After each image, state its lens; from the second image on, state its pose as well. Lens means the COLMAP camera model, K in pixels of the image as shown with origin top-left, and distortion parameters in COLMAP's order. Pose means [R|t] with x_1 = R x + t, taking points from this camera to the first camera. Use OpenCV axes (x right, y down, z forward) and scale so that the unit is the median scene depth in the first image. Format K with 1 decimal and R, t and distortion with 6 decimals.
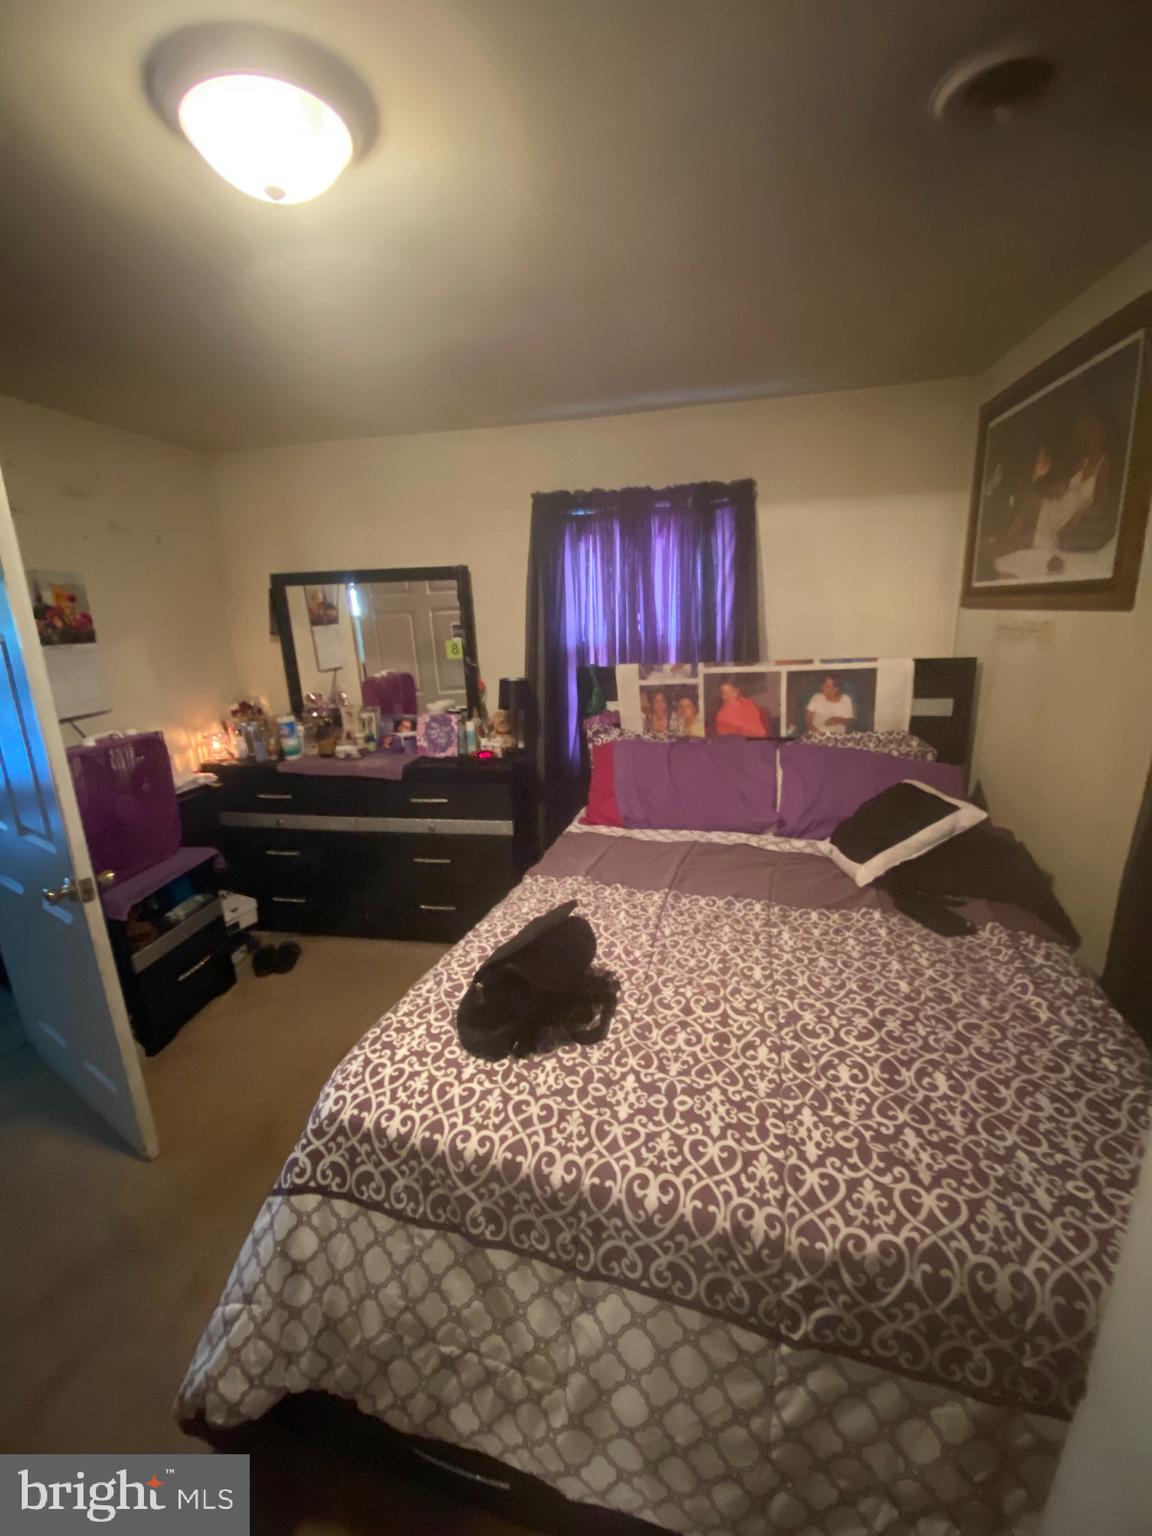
lens RADIAL K [[624.9, 0, 576.0], [0, 624.9, 768.0], [0, 0, 1]] dist [0.021086, -0.021635]
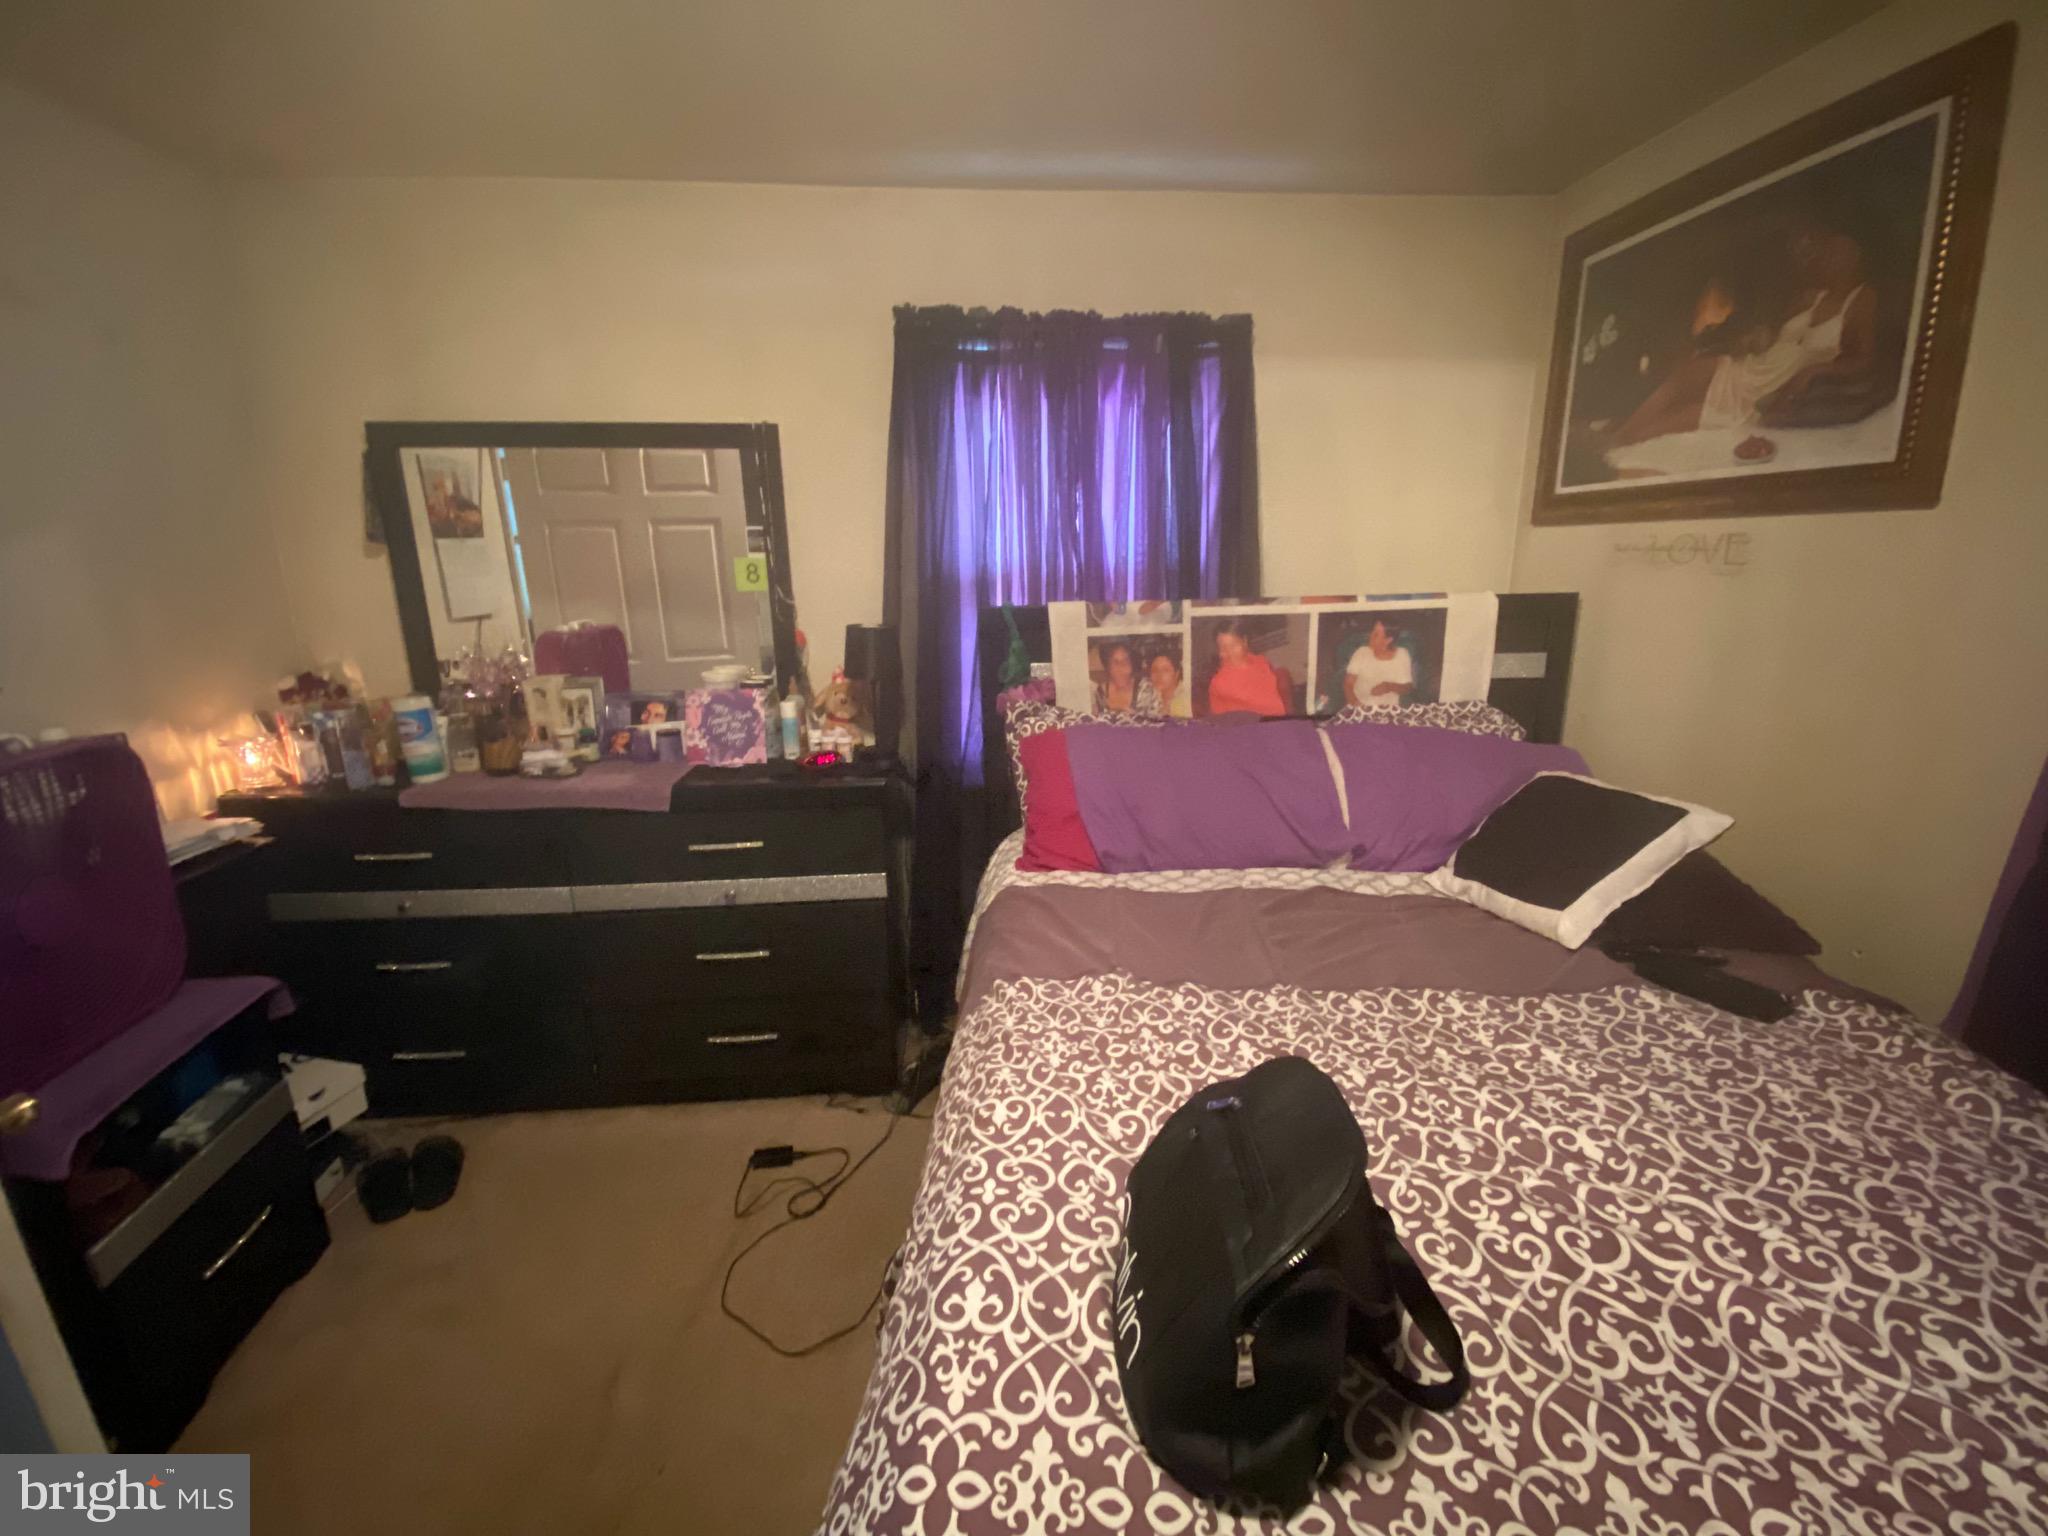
lens RADIAL K [[833.3, 0, 1023.8], [0, 833.3, 764.9], [0, 0, 1]] dist [0.021086, -0.021635]
pose [[0.963889, -0.037759, 0.263614, -0.201776], [0.040411, 0.999172, -0.004641, -0.005493], [-0.263220, 0.015126, 0.964617, 0.259936]]
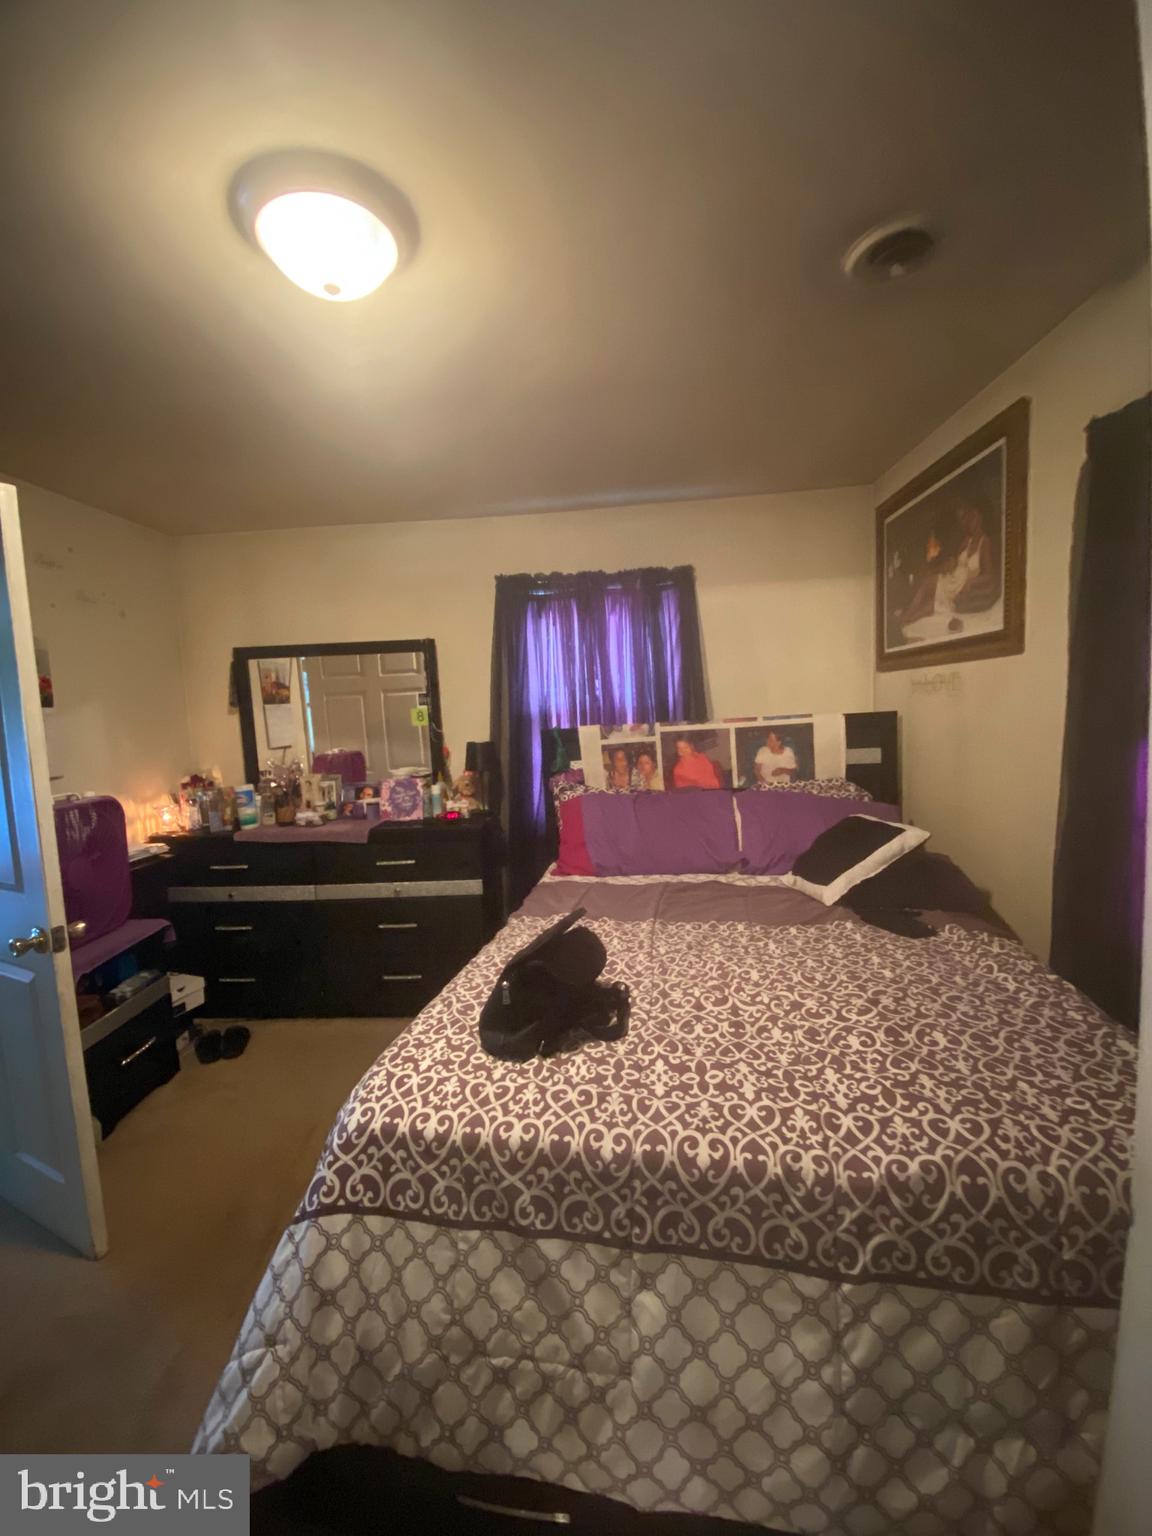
lens RADIAL K [[624.9, 0, 576.0], [0, 624.9, 768.0], [0, 0, 1]] dist [0.021086, -0.021635]
pose [[0.992834, -0.019528, 0.117899, -0.075847], [0.037767, 0.987268, -0.154517, 0.078569], [-0.113380, 0.157862, 0.980930, -0.036149]]
